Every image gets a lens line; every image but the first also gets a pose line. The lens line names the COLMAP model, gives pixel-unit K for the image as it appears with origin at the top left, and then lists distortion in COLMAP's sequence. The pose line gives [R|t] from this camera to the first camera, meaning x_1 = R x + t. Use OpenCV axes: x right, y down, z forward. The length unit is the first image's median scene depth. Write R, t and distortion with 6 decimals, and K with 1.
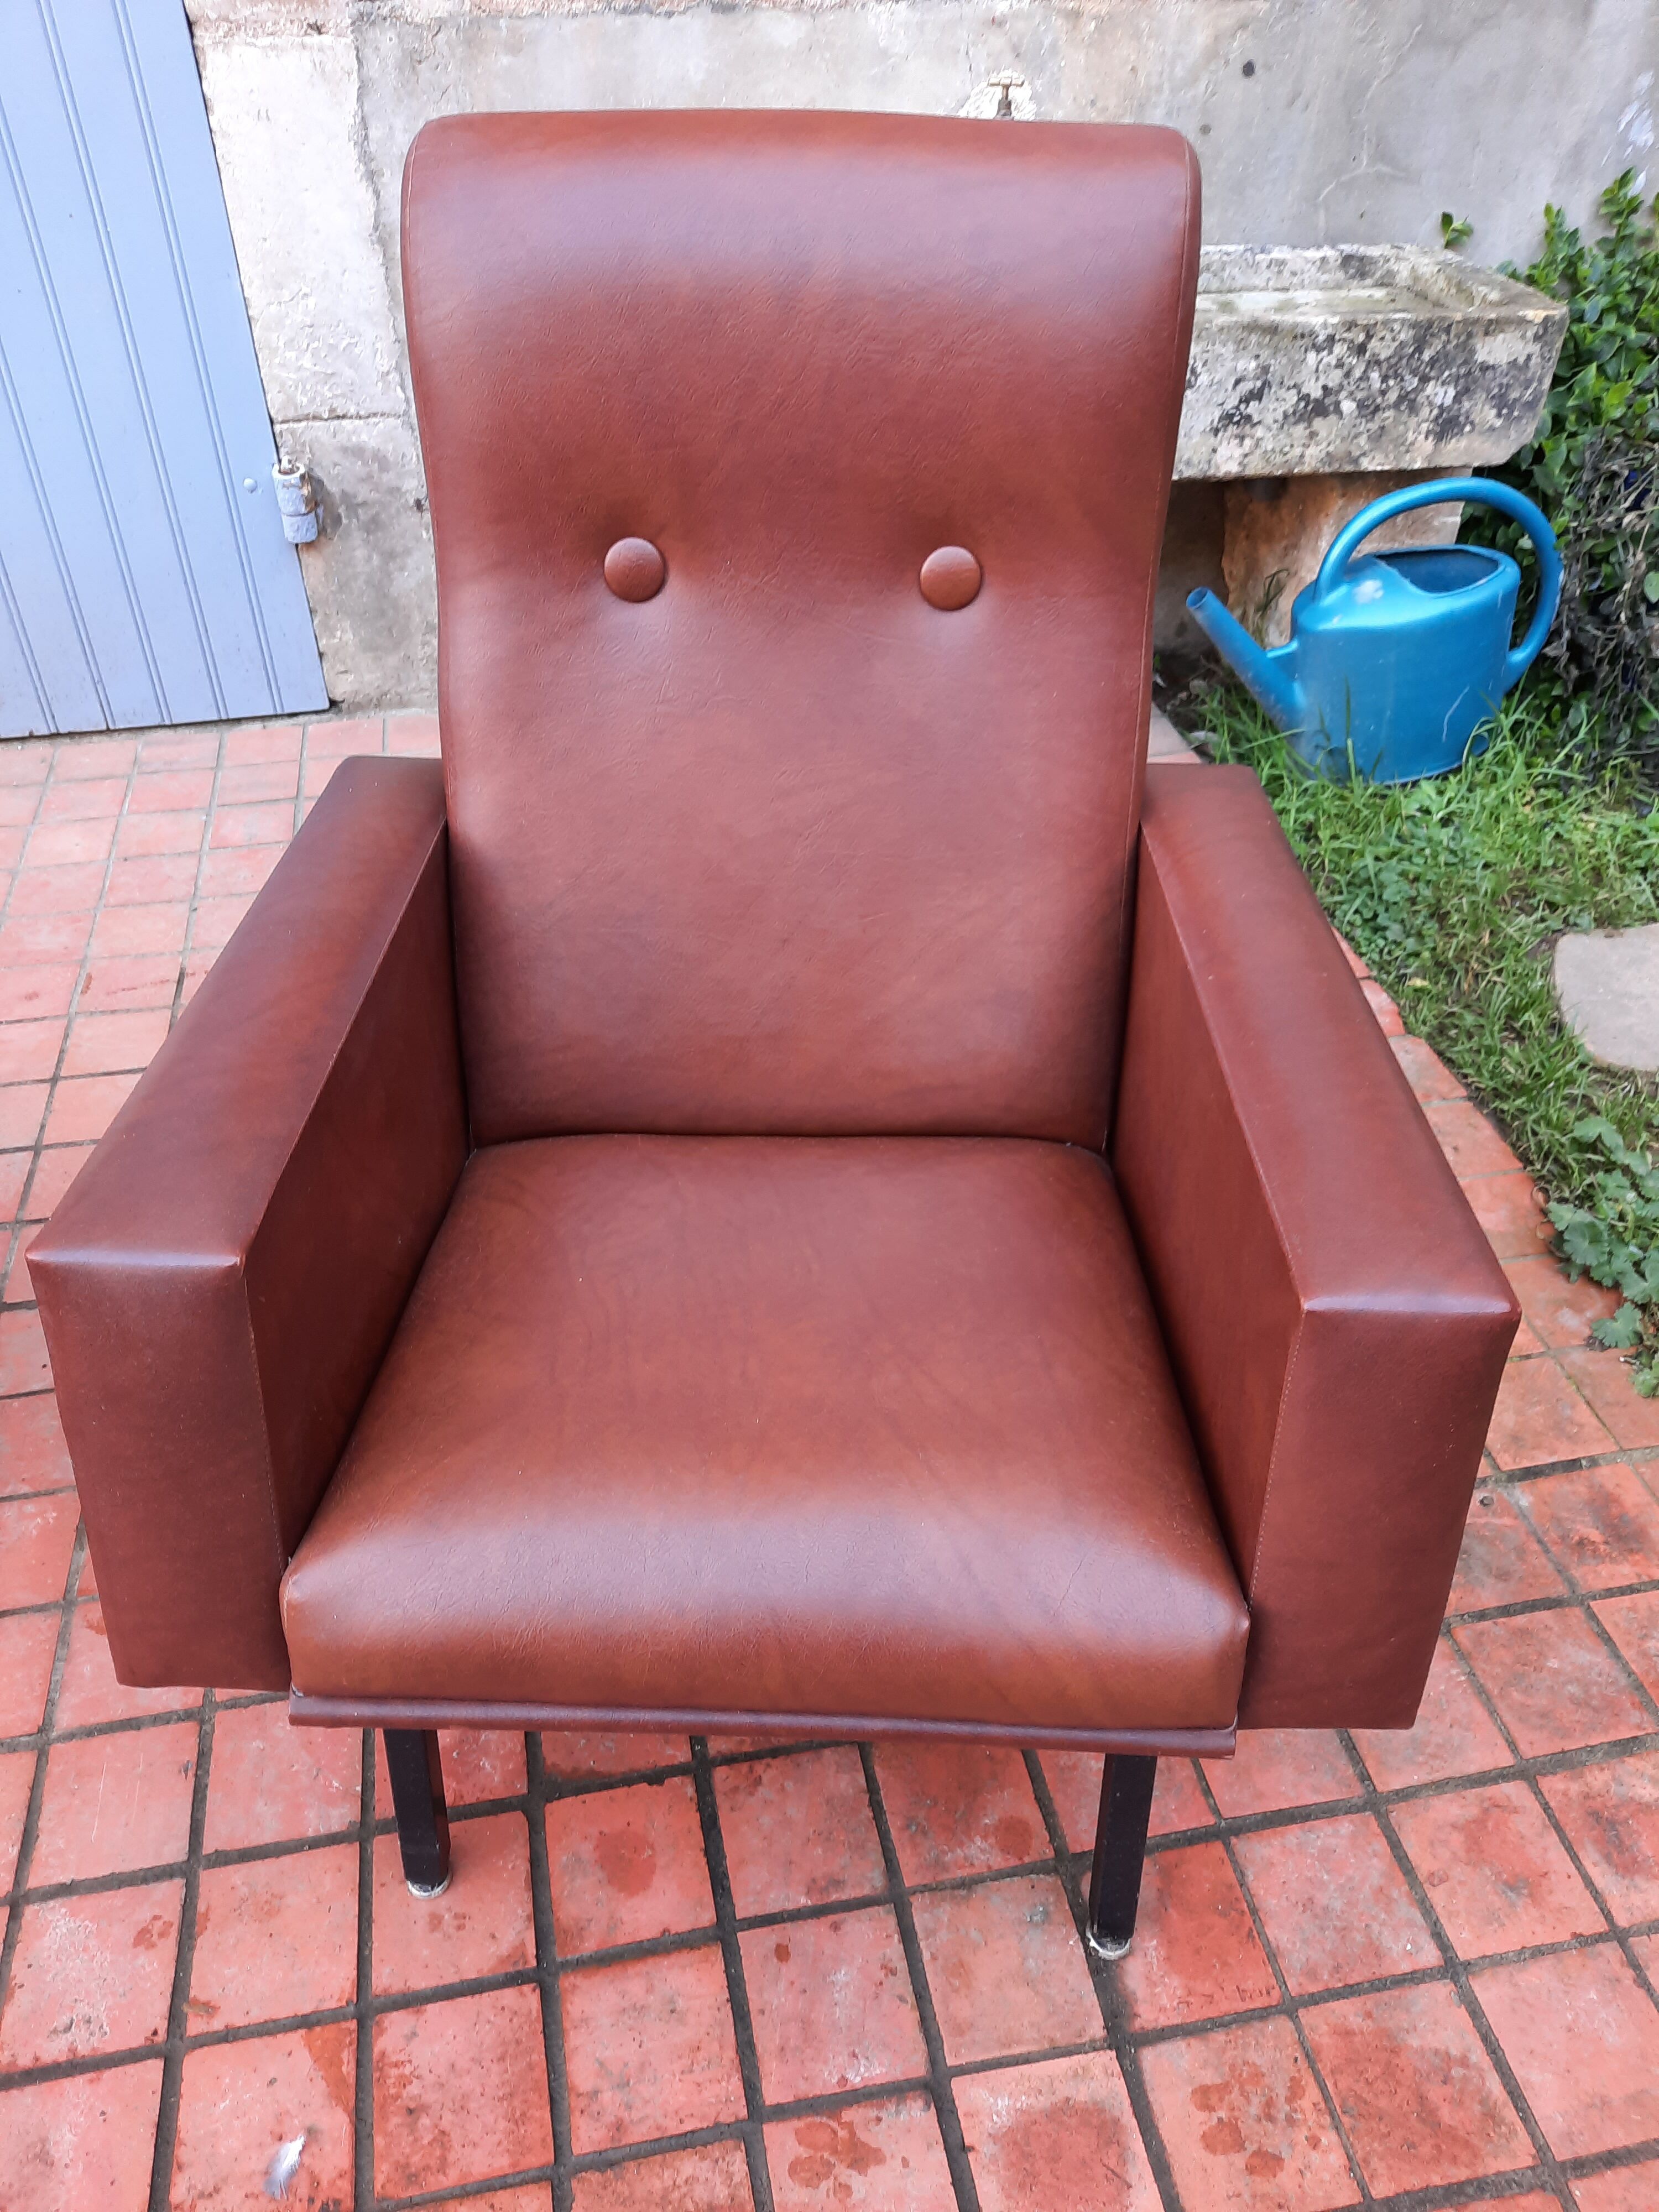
lens RADIAL K [[1648.6, 0, 797.4], [0, 1648.6, 1078.3], [0, 0, 1]] dist [0.025152, -0.007666]
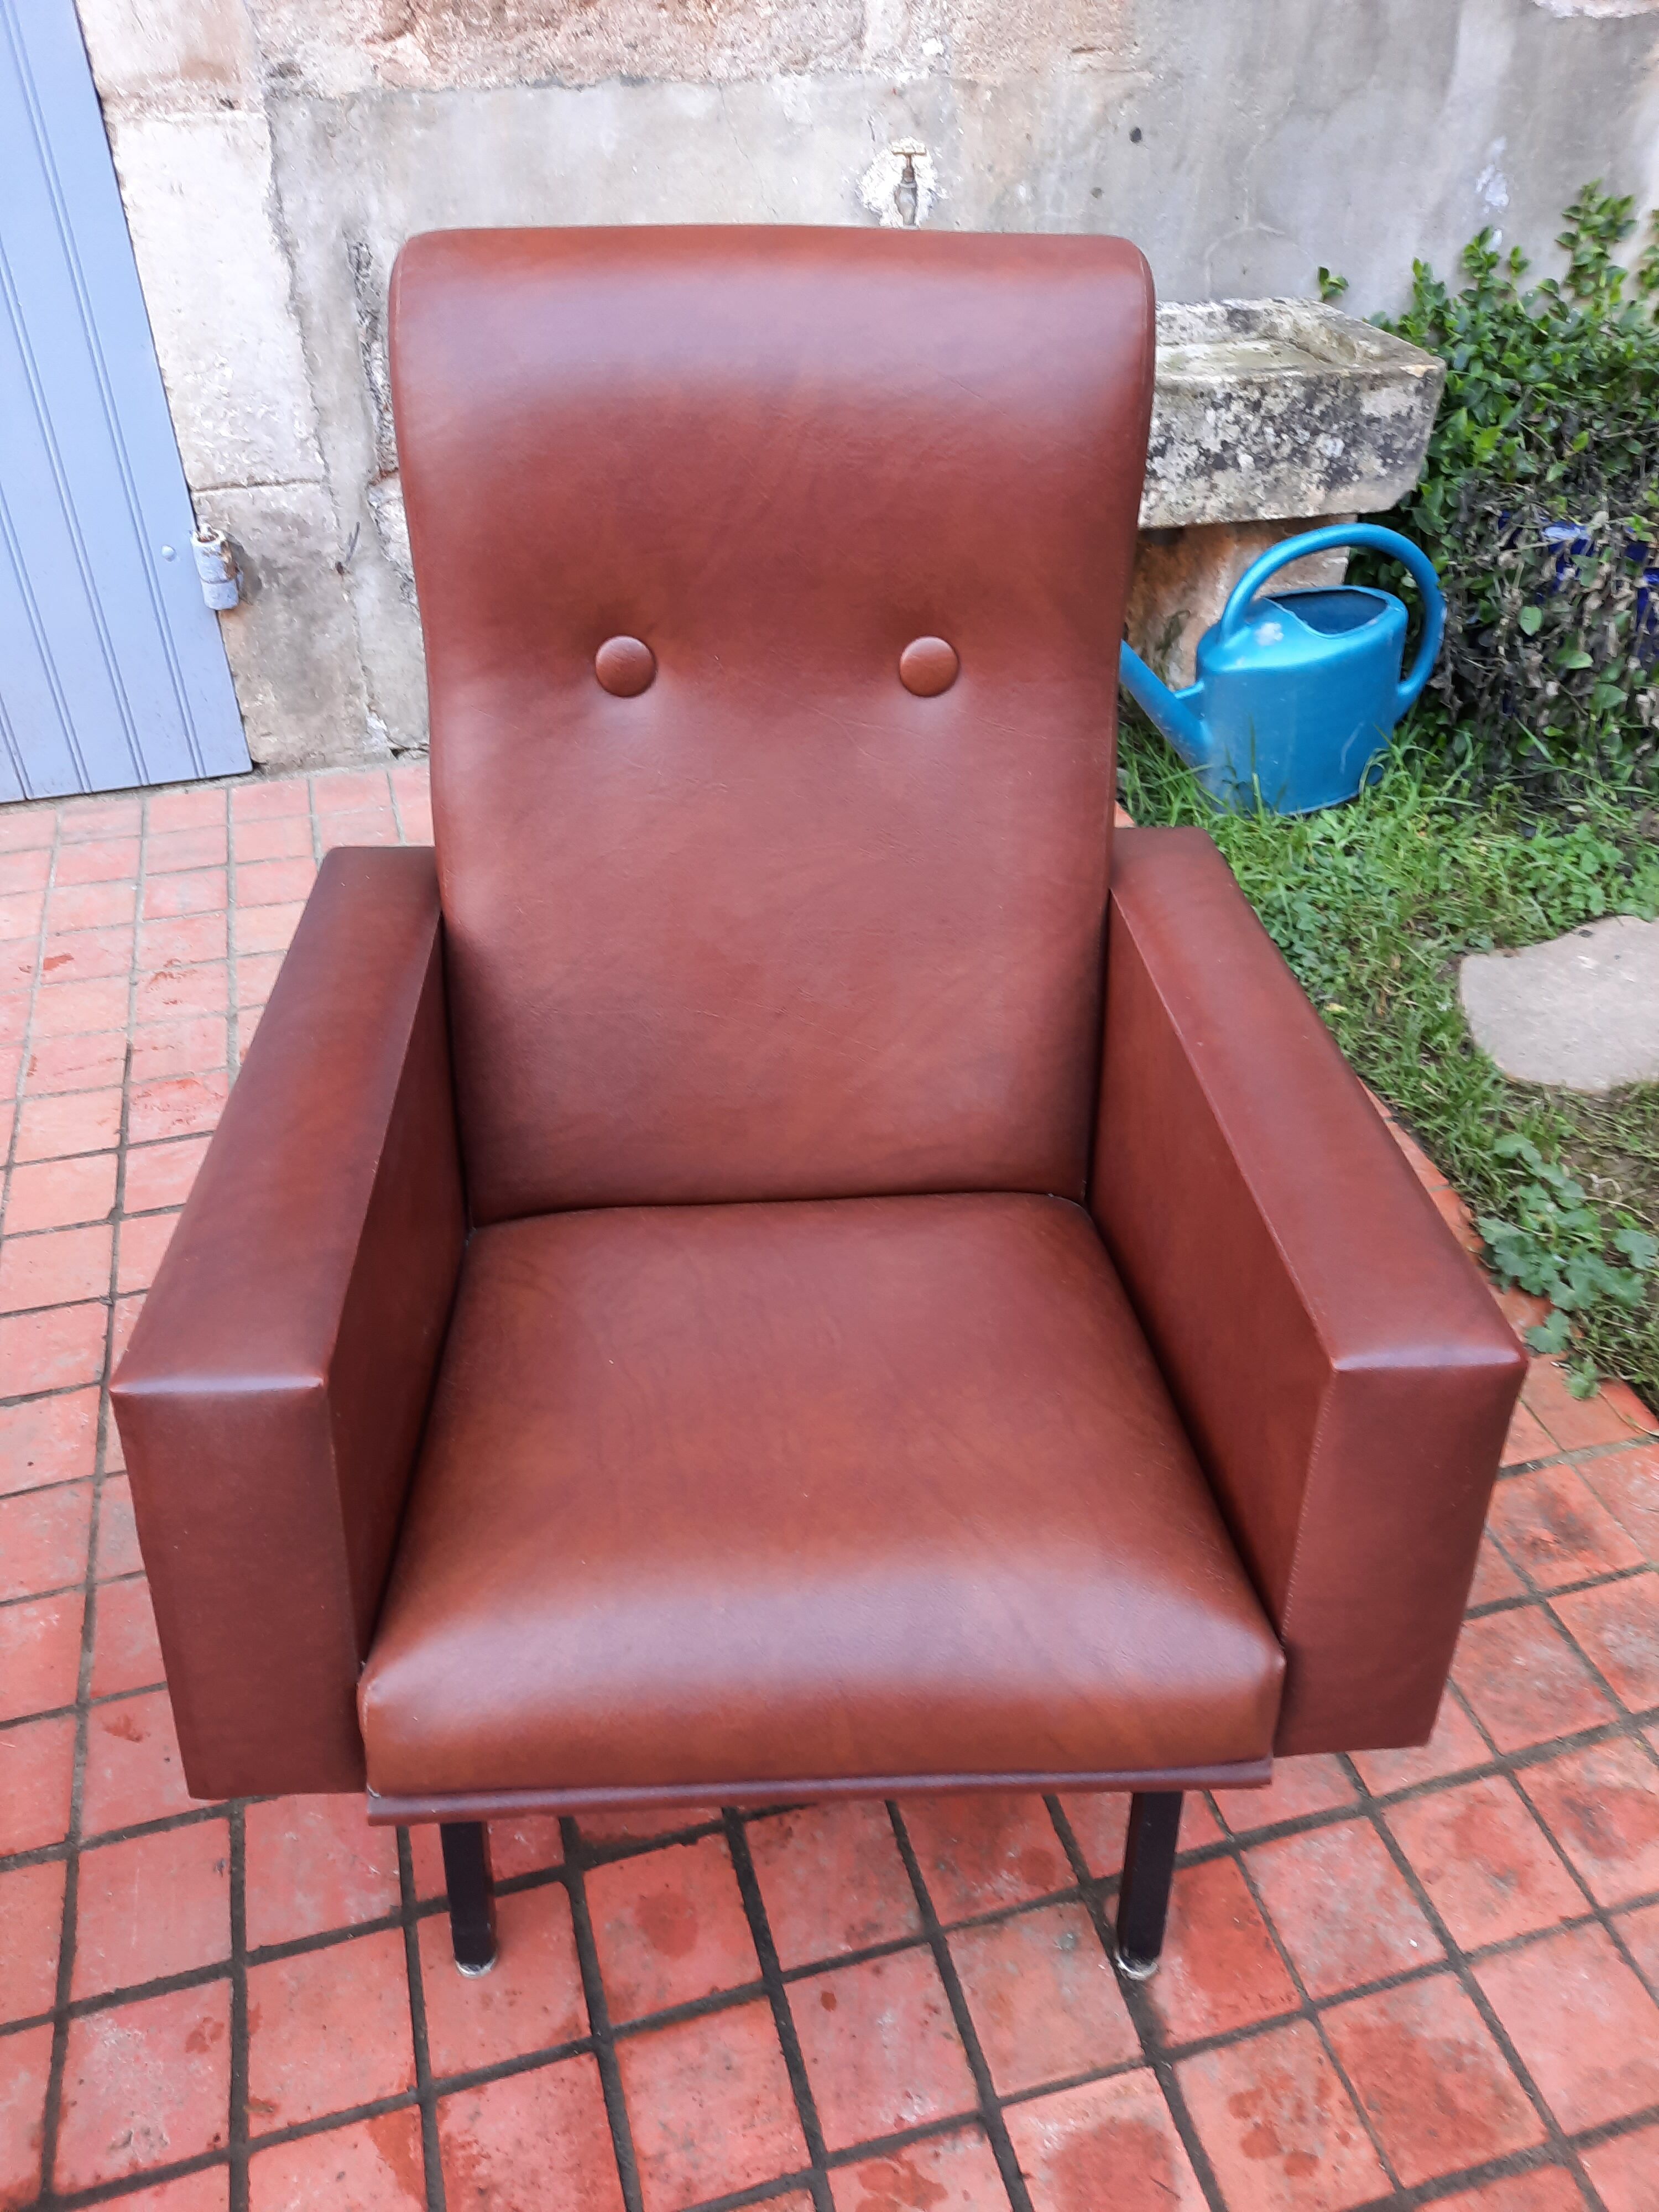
lens RADIAL K [[1648.6, 0, 802.8], [0, 1648.6, 1078.0], [0, 0, 1]] dist [0.025152, -0.007666]
pose [[0.996208, -0.043521, 0.075342, -0.046348], [0.044046, 0.999015, -0.005314, -0.024699], [-0.075036, 0.008612, 0.997144, -0.019864]]
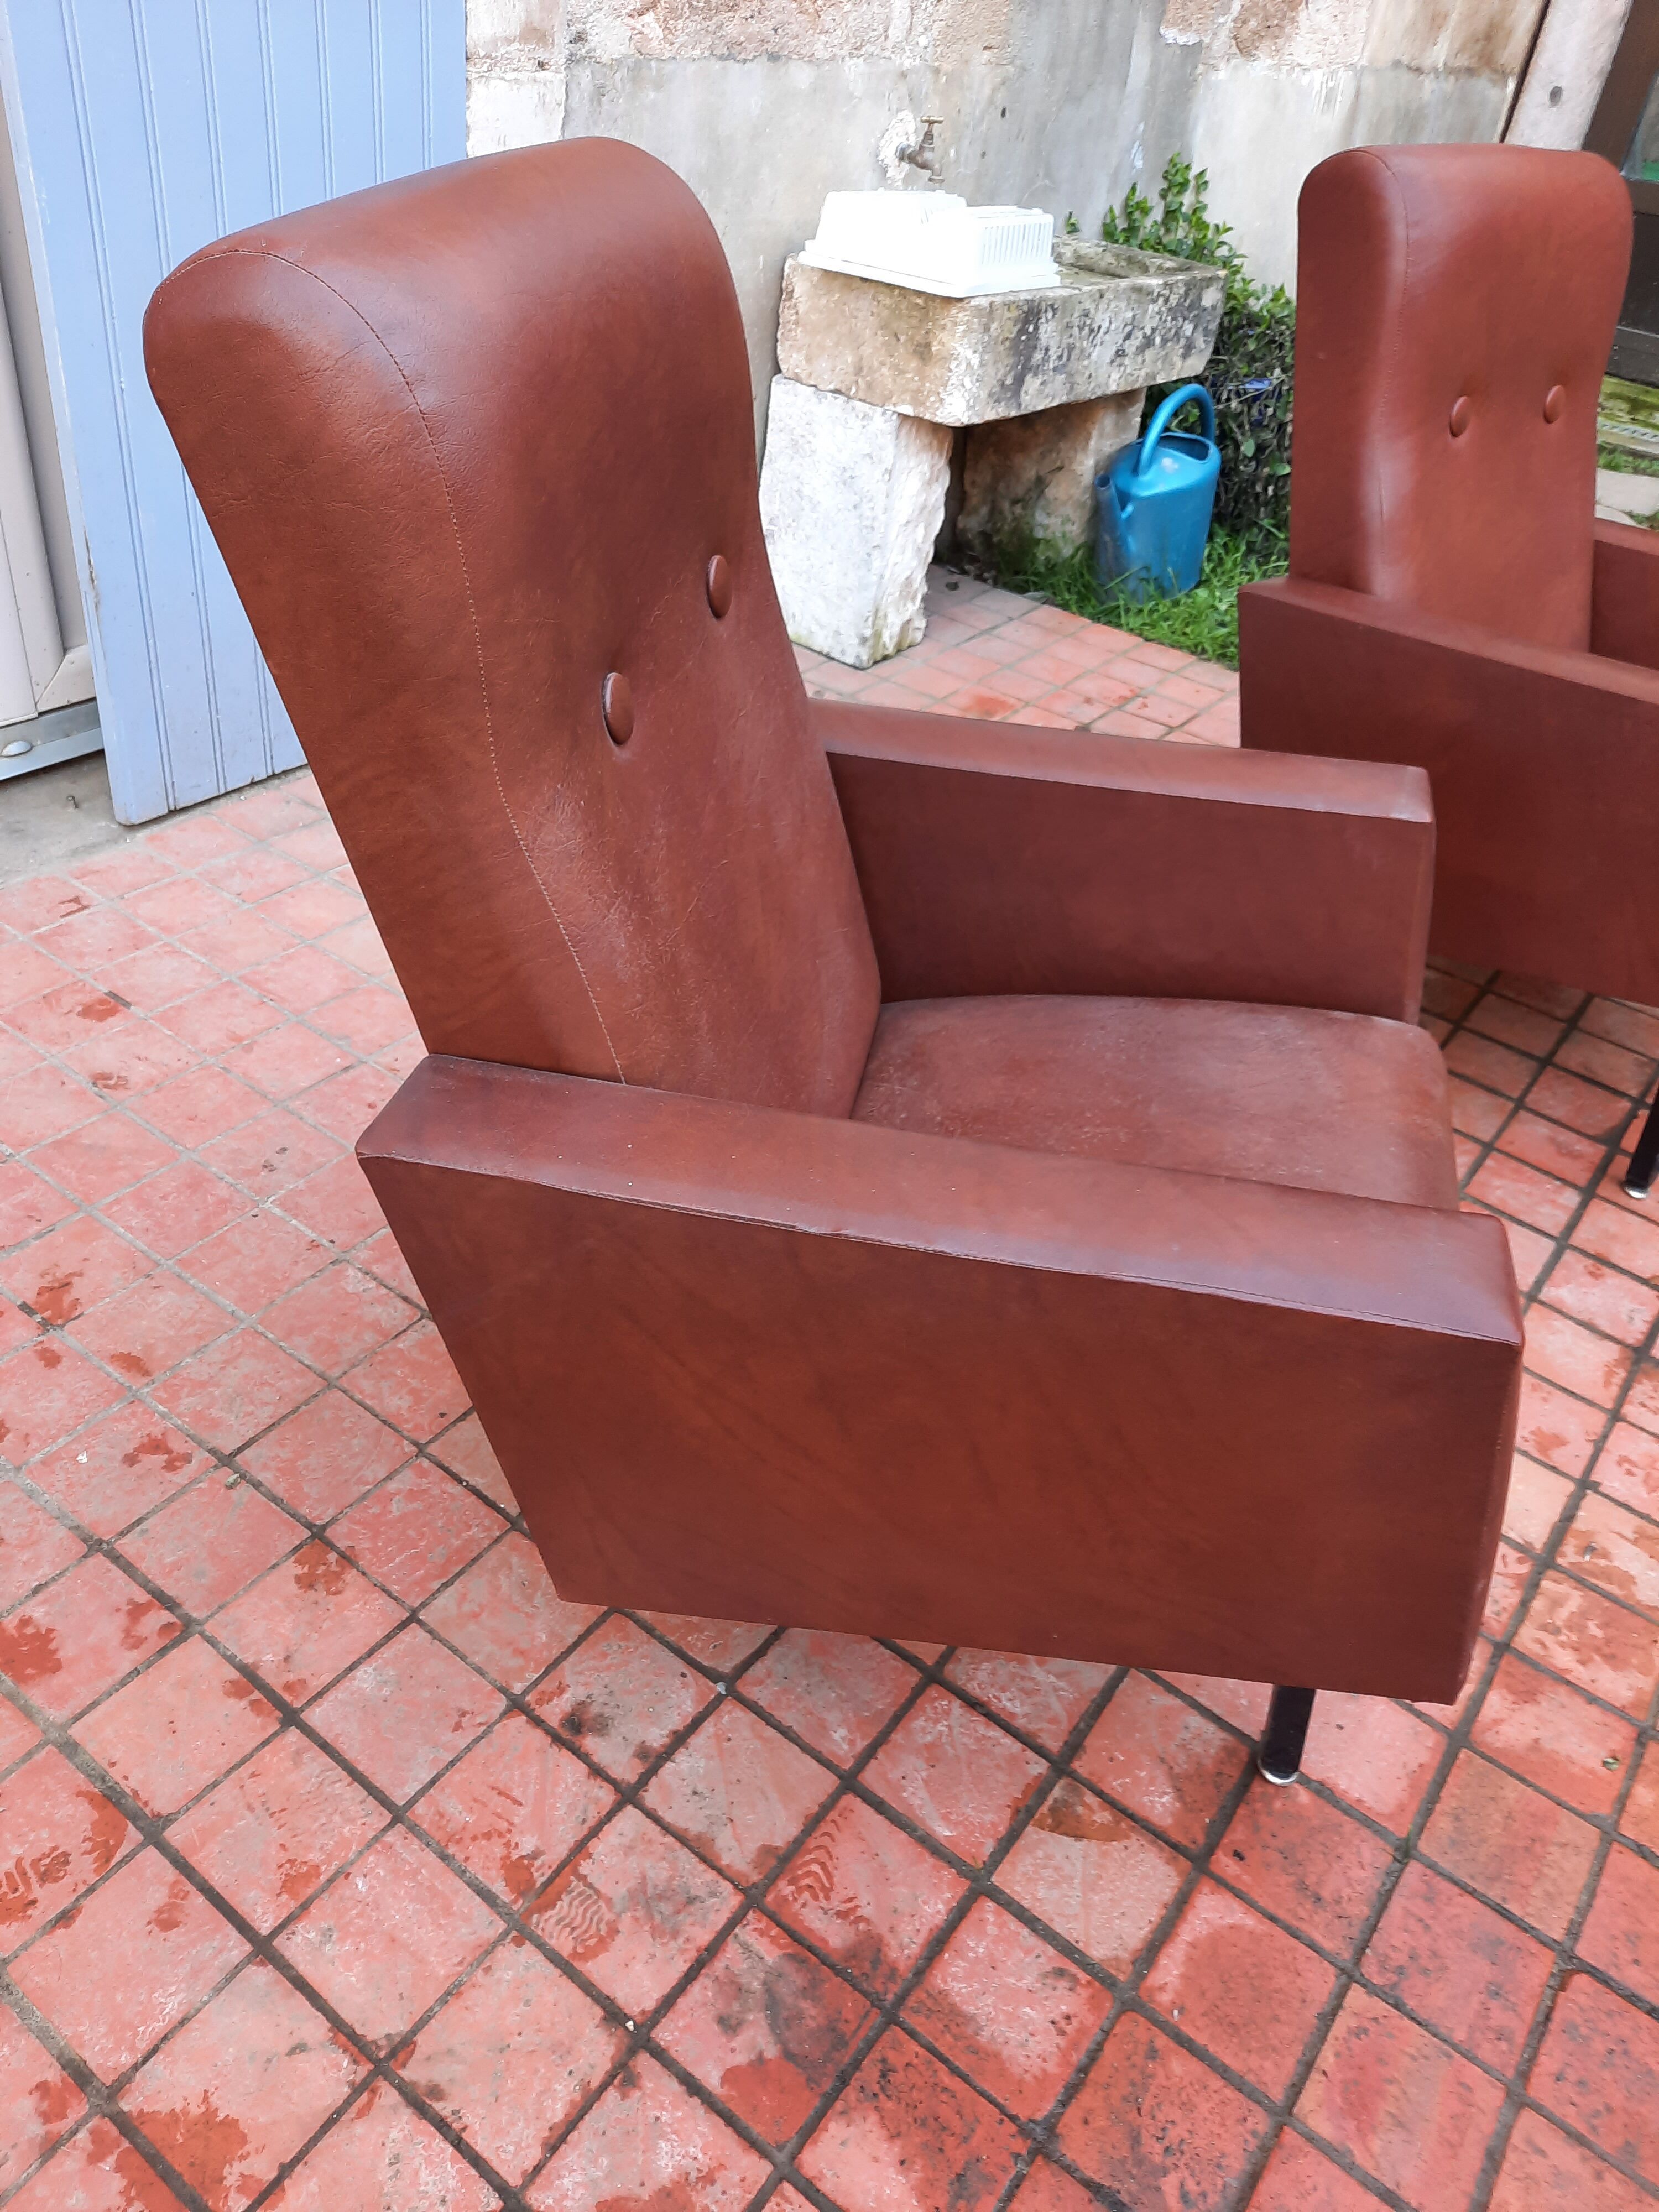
lens RADIAL K [[1648.6, 0, 895.4], [0, 1648.6, 1037.9], [0, 0, 1]] dist [0.025152, -0.007666]
pose [[0.722806, -0.322179, 0.611352, -1.041555], [0.340523, 0.935862, 0.090591, -0.039140], [-0.601328, 0.142700, 0.786156, 0.073234]]
